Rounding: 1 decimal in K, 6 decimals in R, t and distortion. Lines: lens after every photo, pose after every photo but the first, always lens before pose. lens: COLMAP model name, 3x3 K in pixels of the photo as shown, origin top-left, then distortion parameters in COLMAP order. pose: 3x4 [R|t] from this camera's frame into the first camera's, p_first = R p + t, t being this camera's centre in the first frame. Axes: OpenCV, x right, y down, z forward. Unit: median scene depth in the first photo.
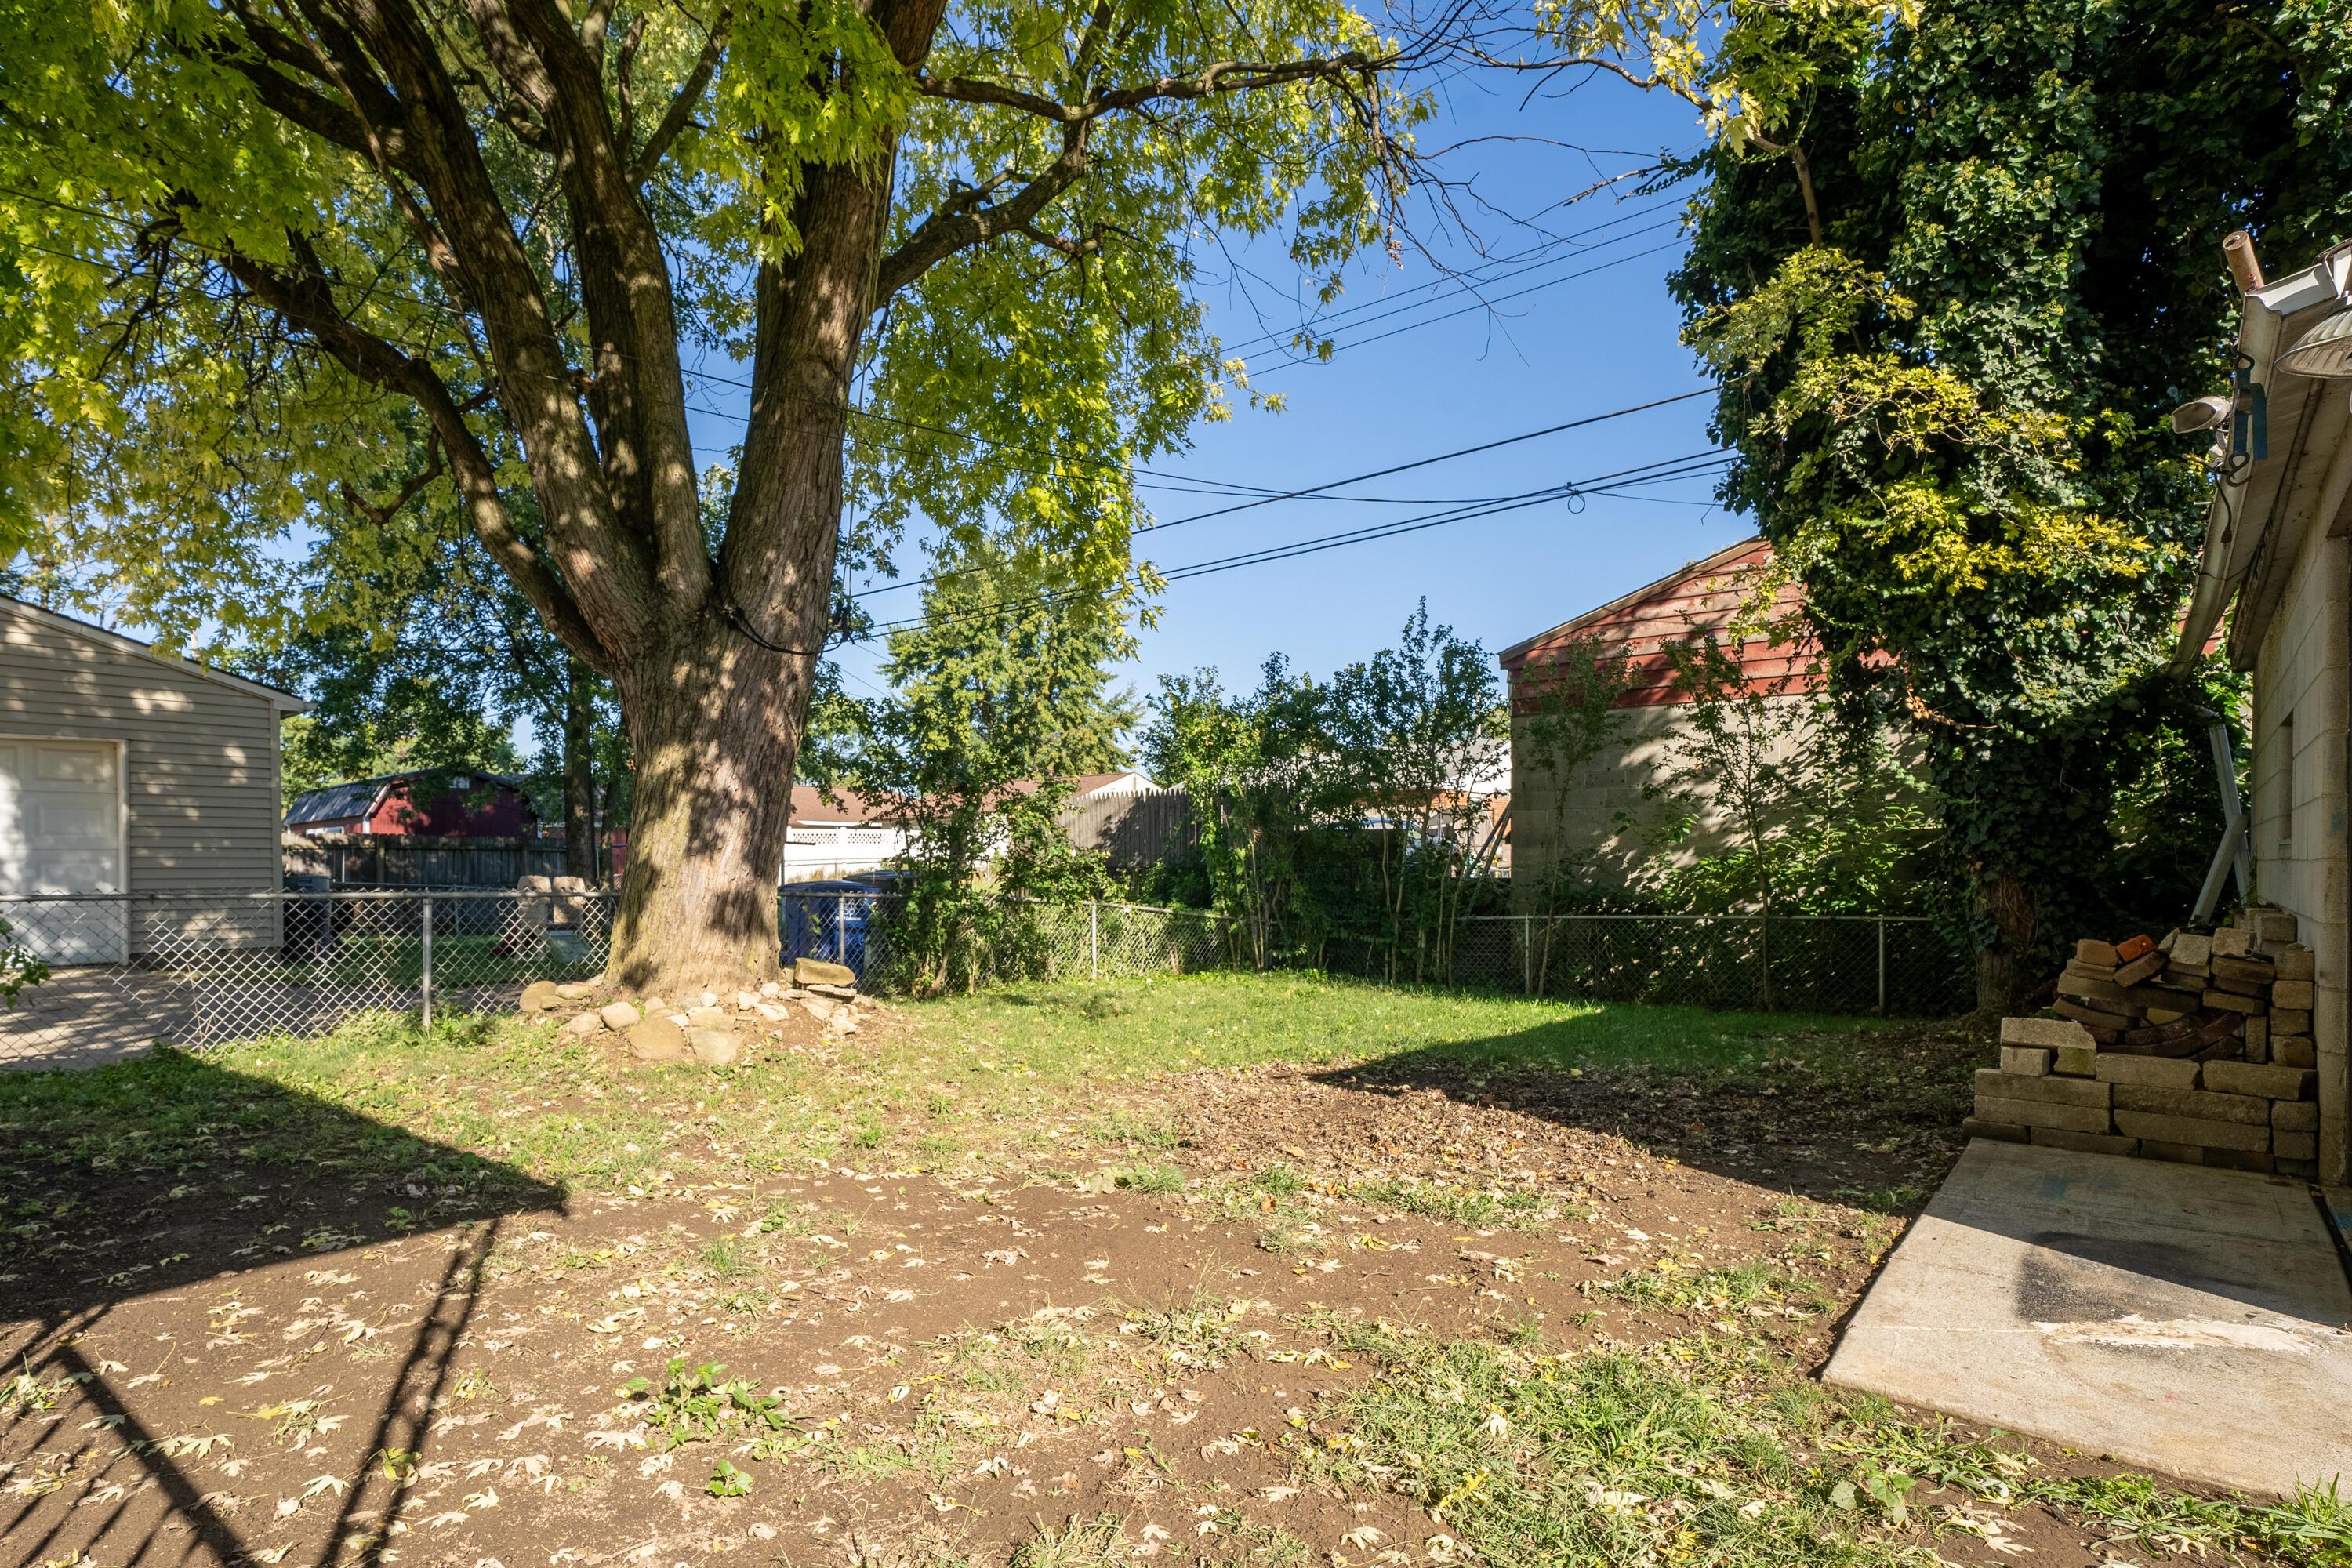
lens RADIAL K [[1233.3, 0, 1114.7], [0, 1233.3, 883.5], [0, 0, 1]] dist [0.007487, -0.001892]
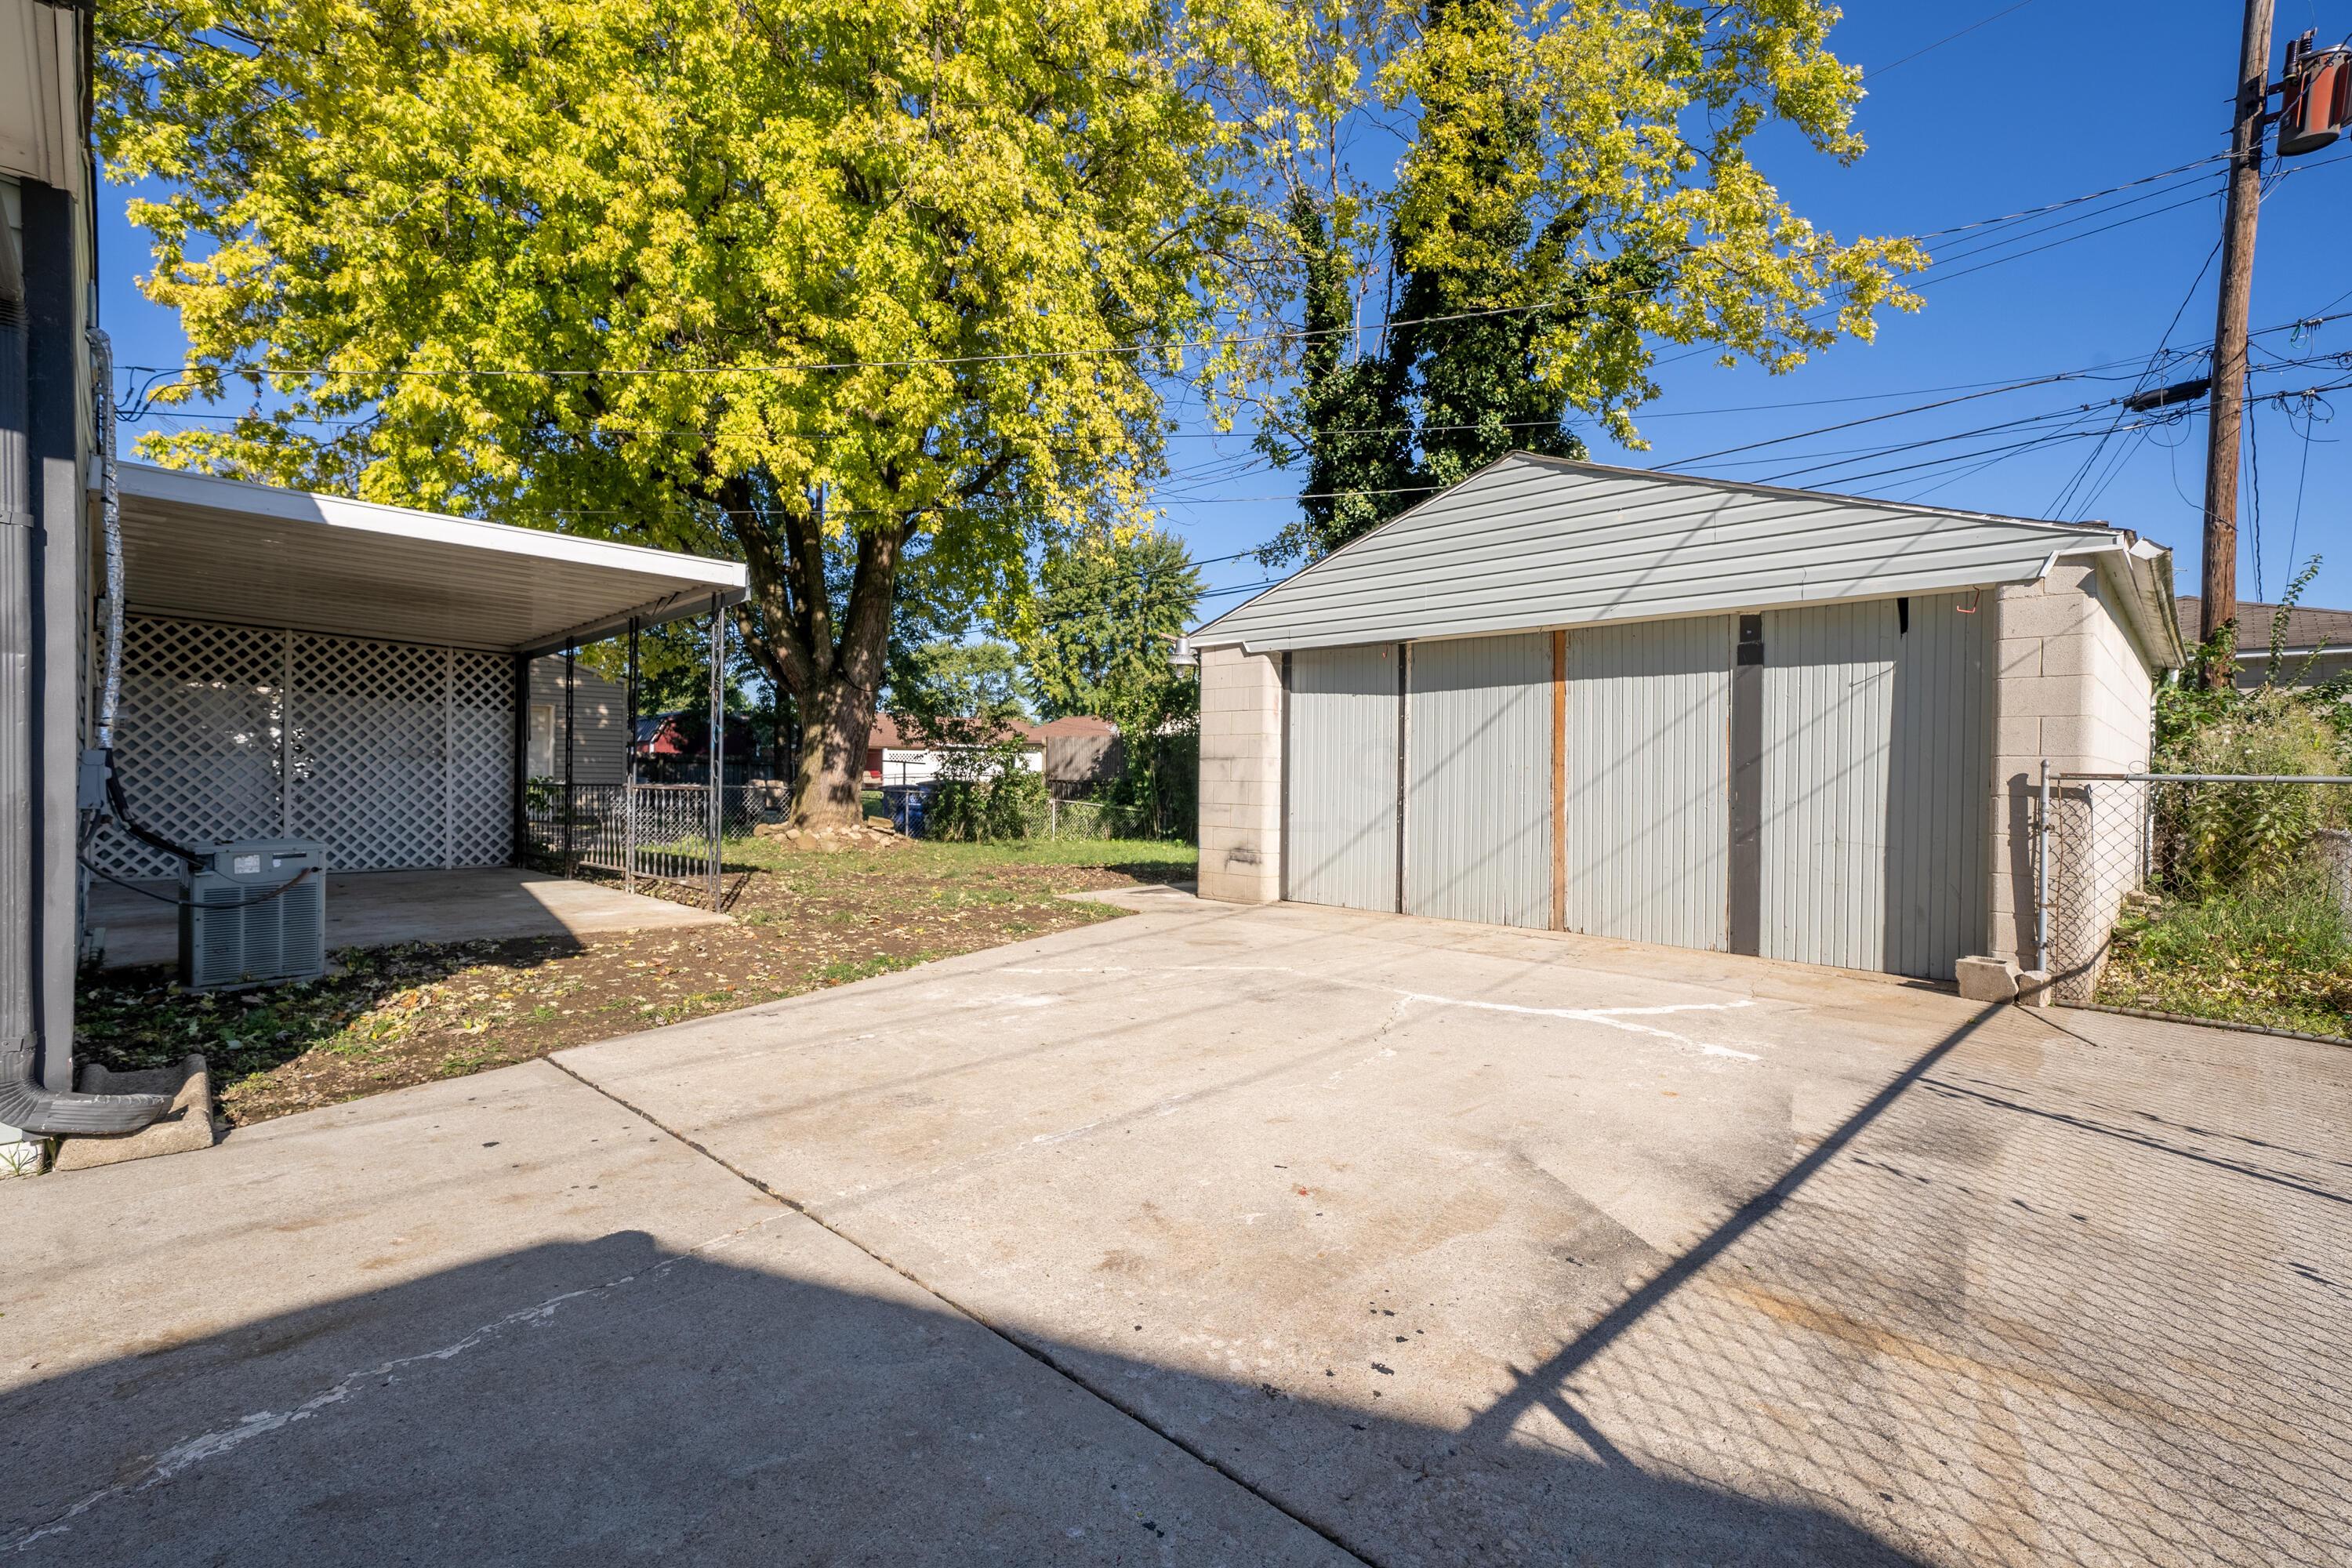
lens RADIAL K [[1062.5, 0, 1173.6], [0, 1062.5, 779.9], [0, 0, 1]] dist [0.007940, 0.001188]
pose [[0.998186, 0.015873, -0.058075, 0.422178], [-0.016800, 0.999739, -0.015499, 0.015036], [0.057814, 0.016447, 0.998192, -0.949552]]
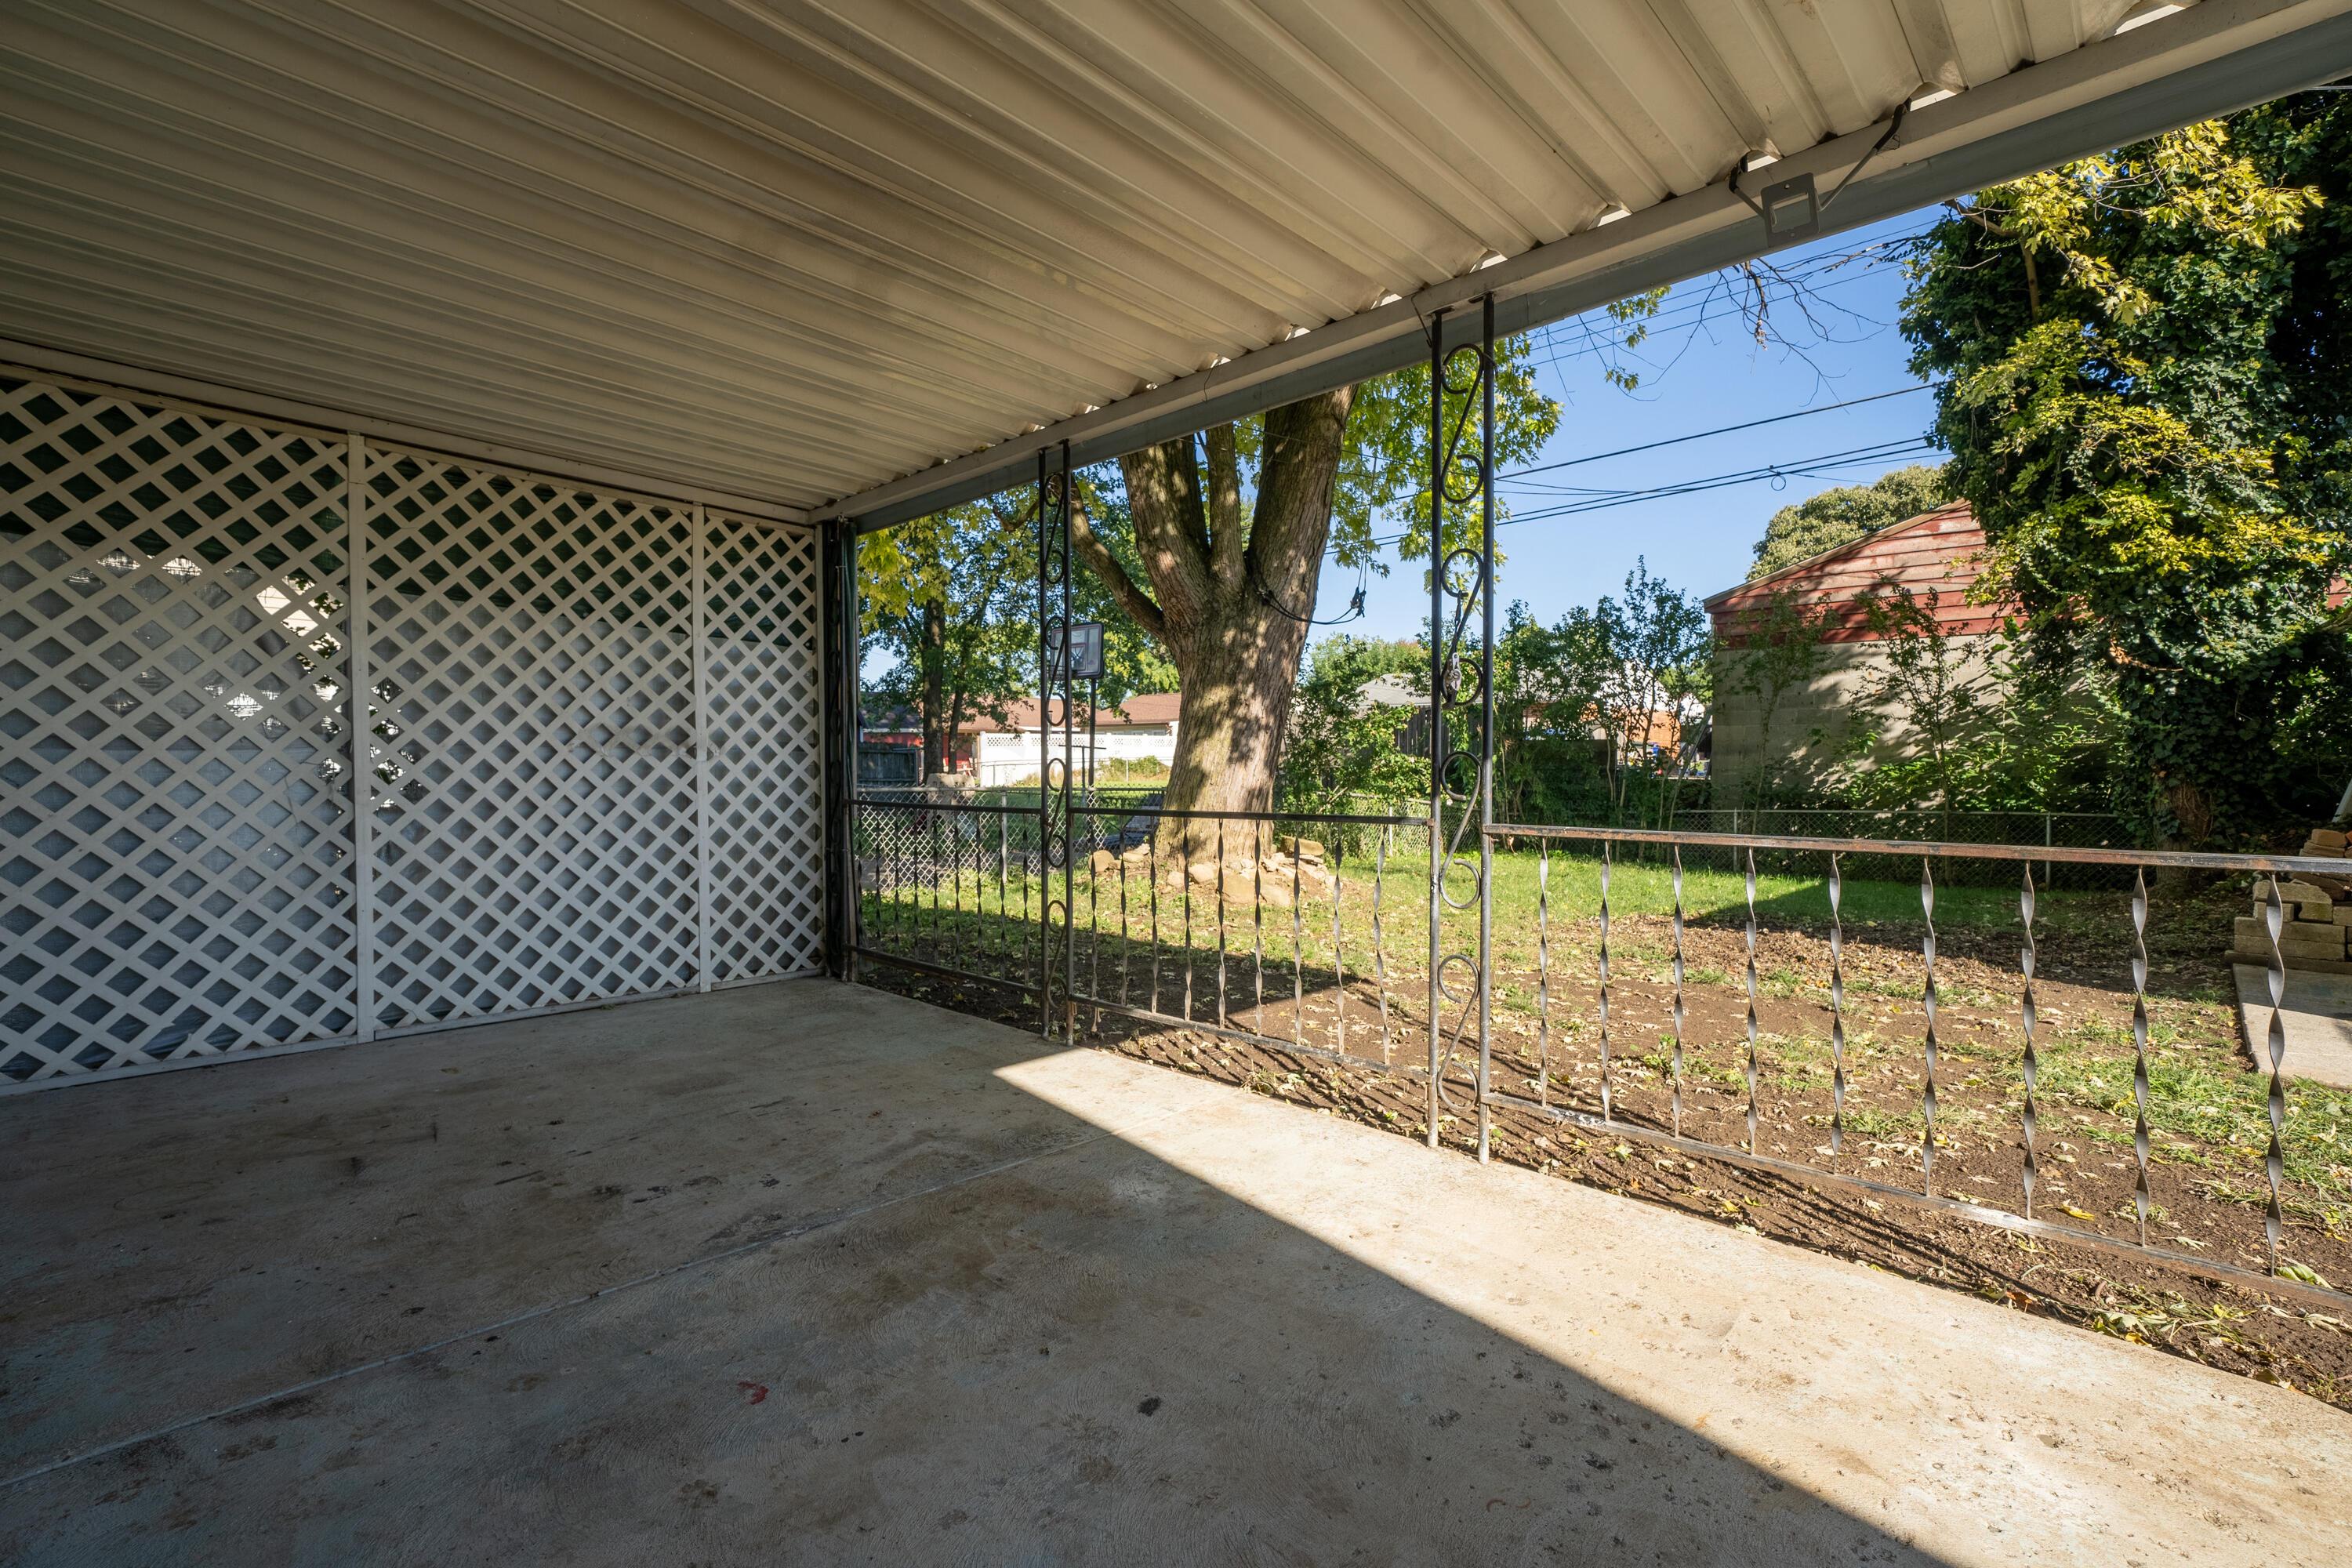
lens RADIAL K [[1062.5, 0, 1174.7], [0, 1062.5, 781.8], [0, 0, 1]] dist [0.007940, 0.001188]
pose [[0.998261, 0.006436, -0.058595, -0.302951], [-0.006263, 0.999975, 0.003139, -0.003835], [0.058613, -0.002767, 0.998277, -0.211448]]
